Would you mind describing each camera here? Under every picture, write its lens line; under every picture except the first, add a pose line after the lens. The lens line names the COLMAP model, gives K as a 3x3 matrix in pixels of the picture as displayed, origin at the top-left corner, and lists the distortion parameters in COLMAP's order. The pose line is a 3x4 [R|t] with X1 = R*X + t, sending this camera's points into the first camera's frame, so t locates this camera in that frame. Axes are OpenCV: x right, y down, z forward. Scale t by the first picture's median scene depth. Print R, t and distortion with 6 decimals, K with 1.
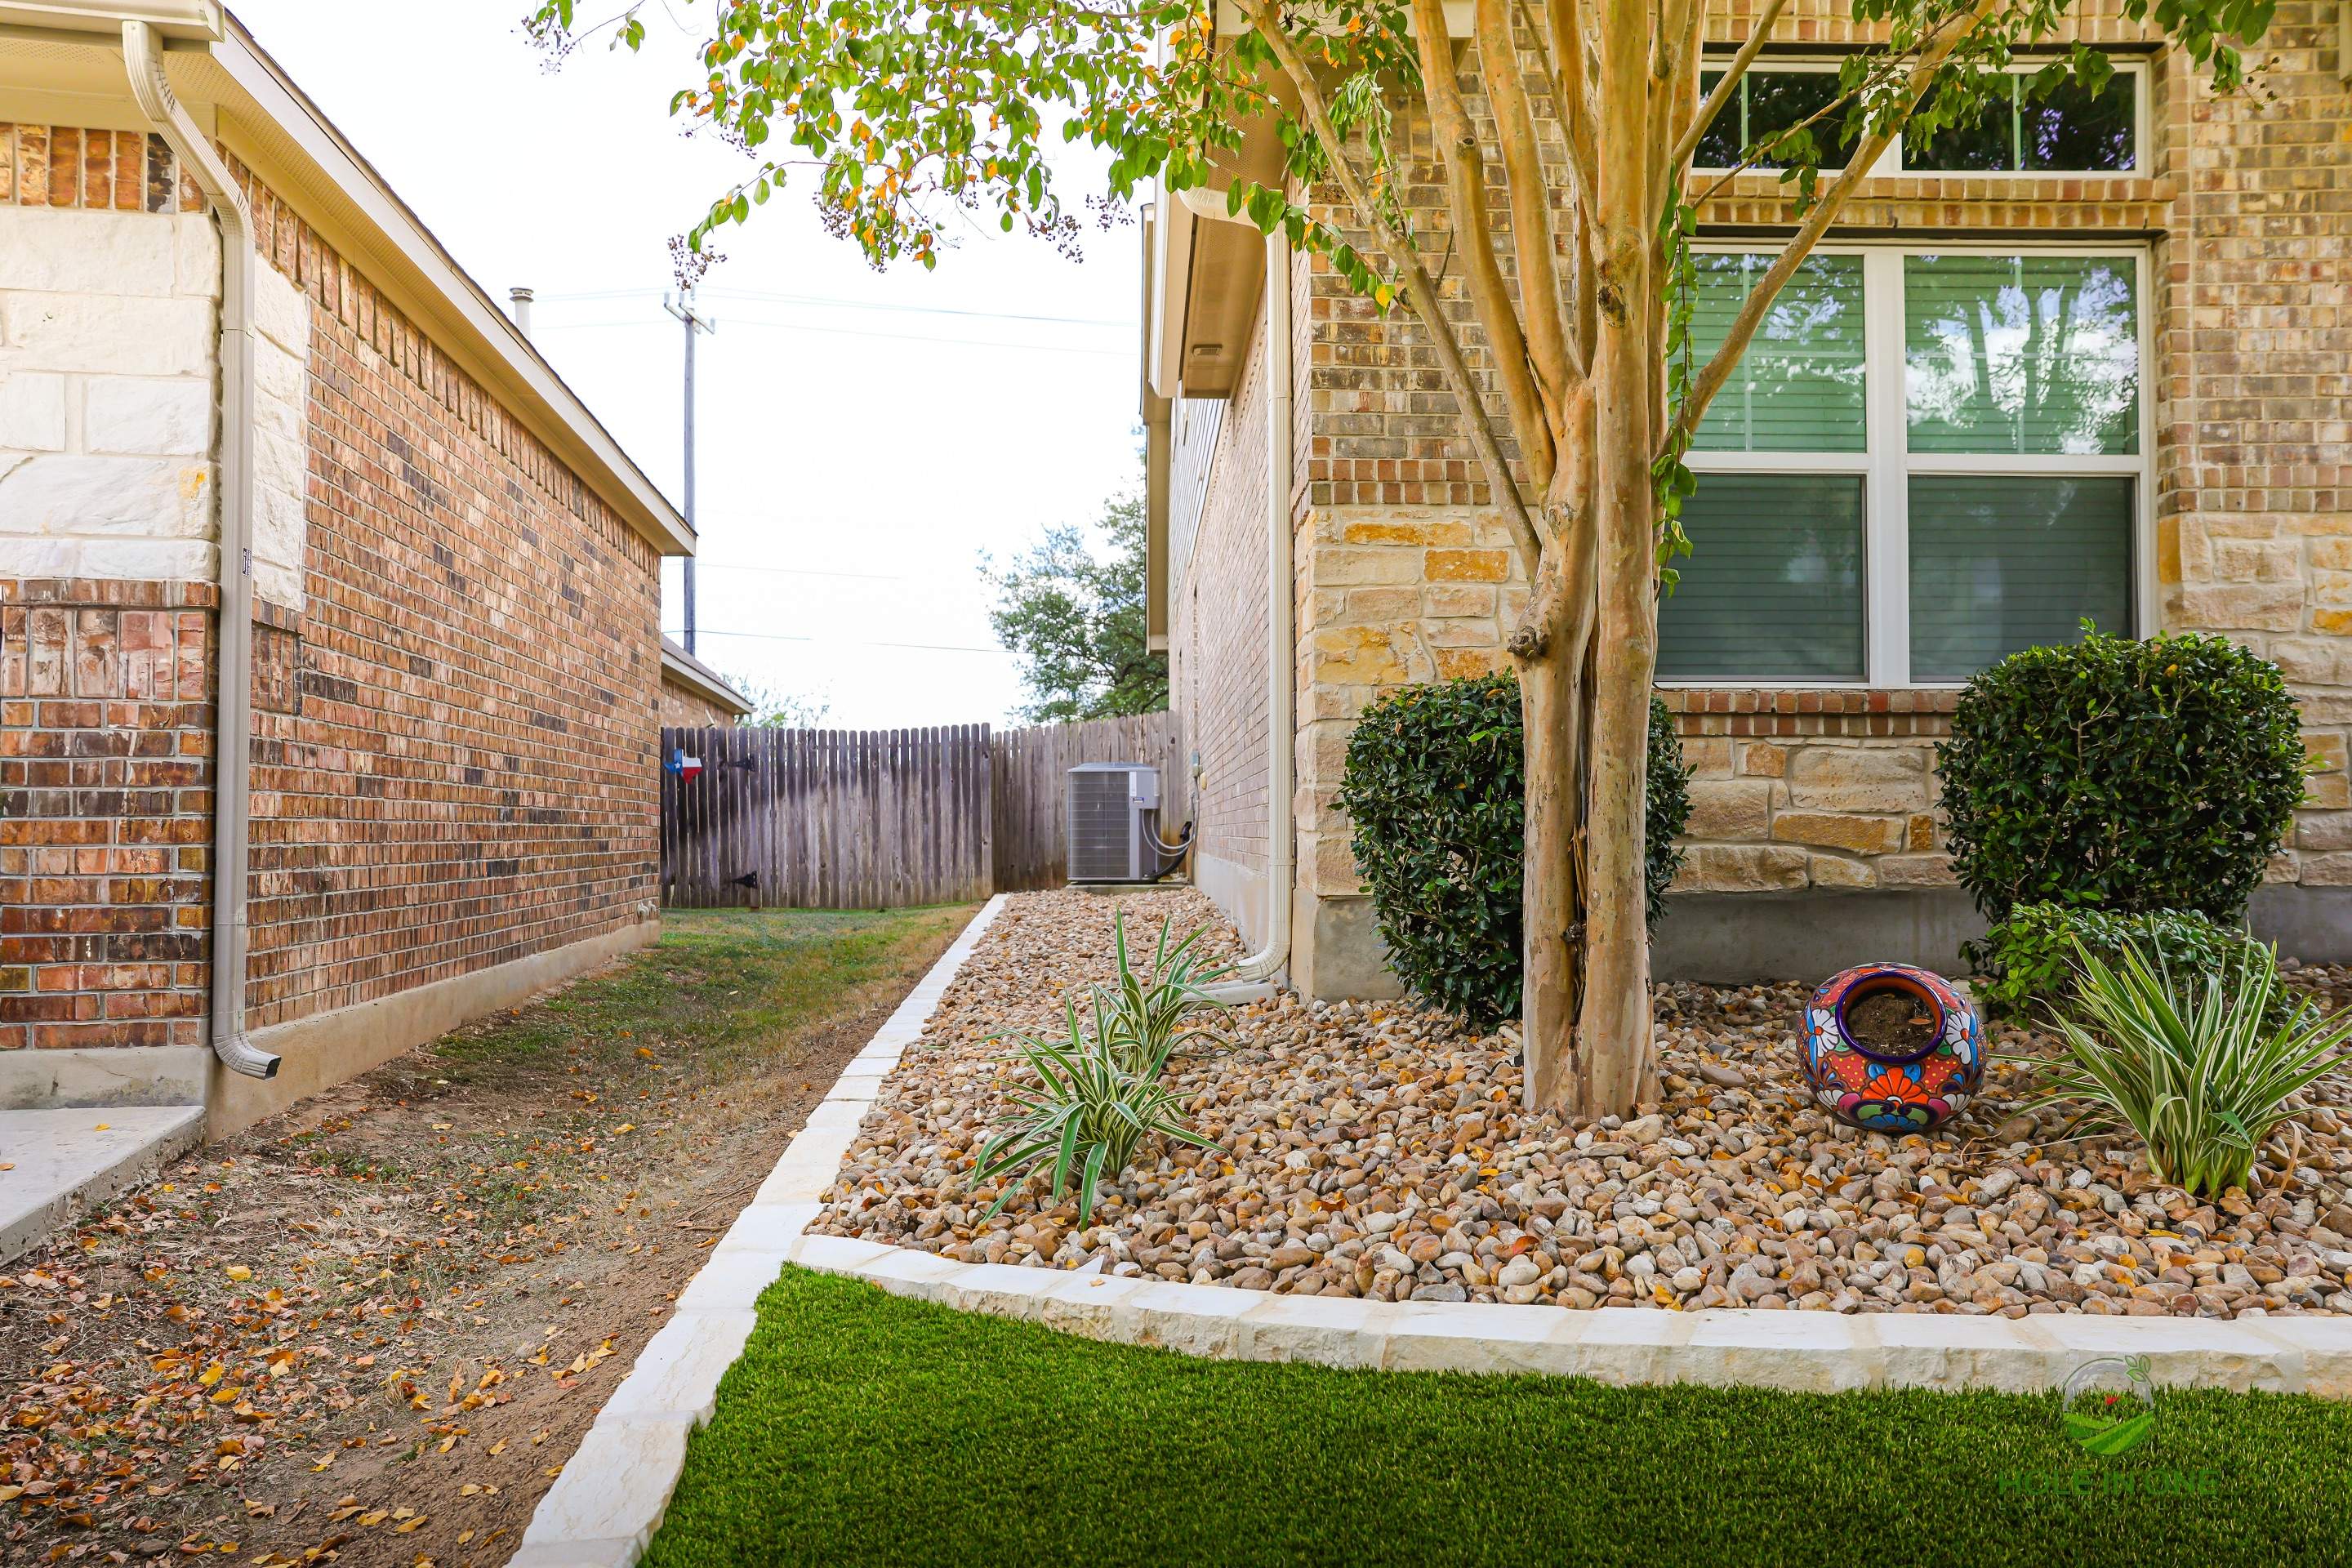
lens RADIAL K [[1604.5, 0, 1168.0], [0, 1604.5, 781.9], [0, 0, 1]] dist [-0.081917, 0.102094]
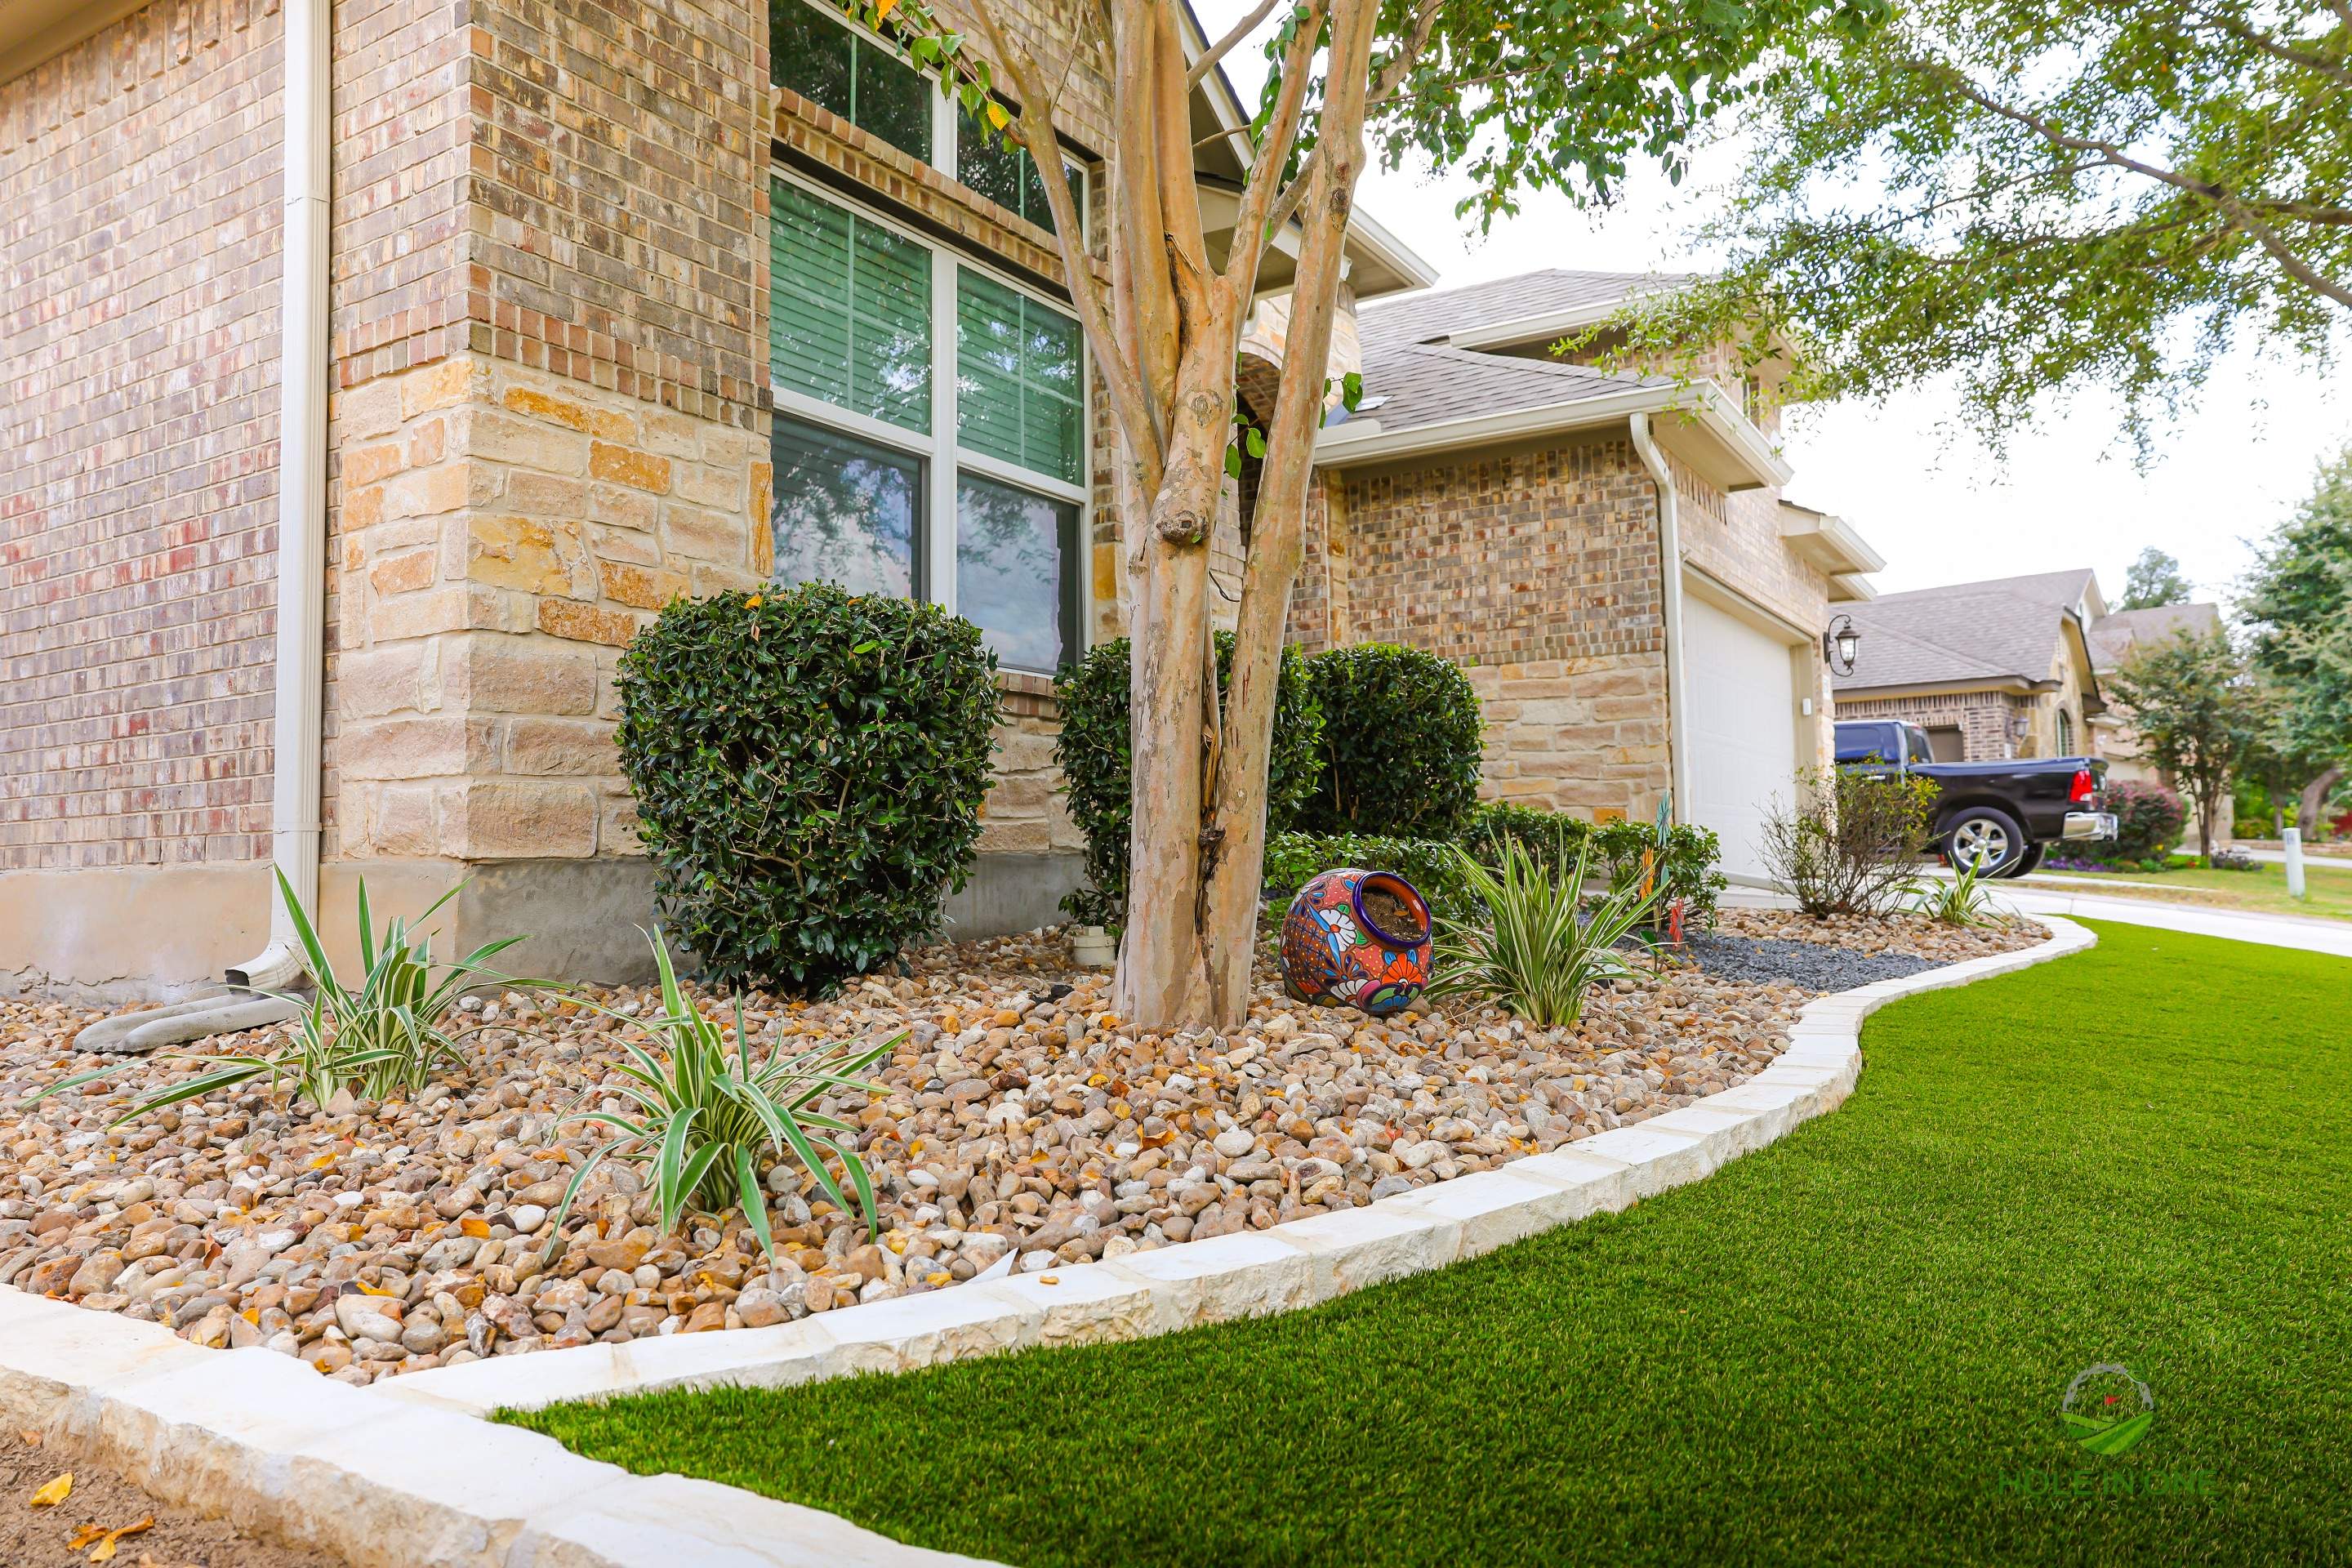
lens RADIAL K [[1610.6, 0, 1168.8], [0, 1610.6, 786.0], [0, 0, 1]] dist [-0.092502, 0.131068]
pose [[0.547251, 0.037143, 0.836144, -0.353770], [-0.006288, 0.999169, -0.040270, 0.064600], [-0.836945, 0.016780, 0.547030, 0.303583]]
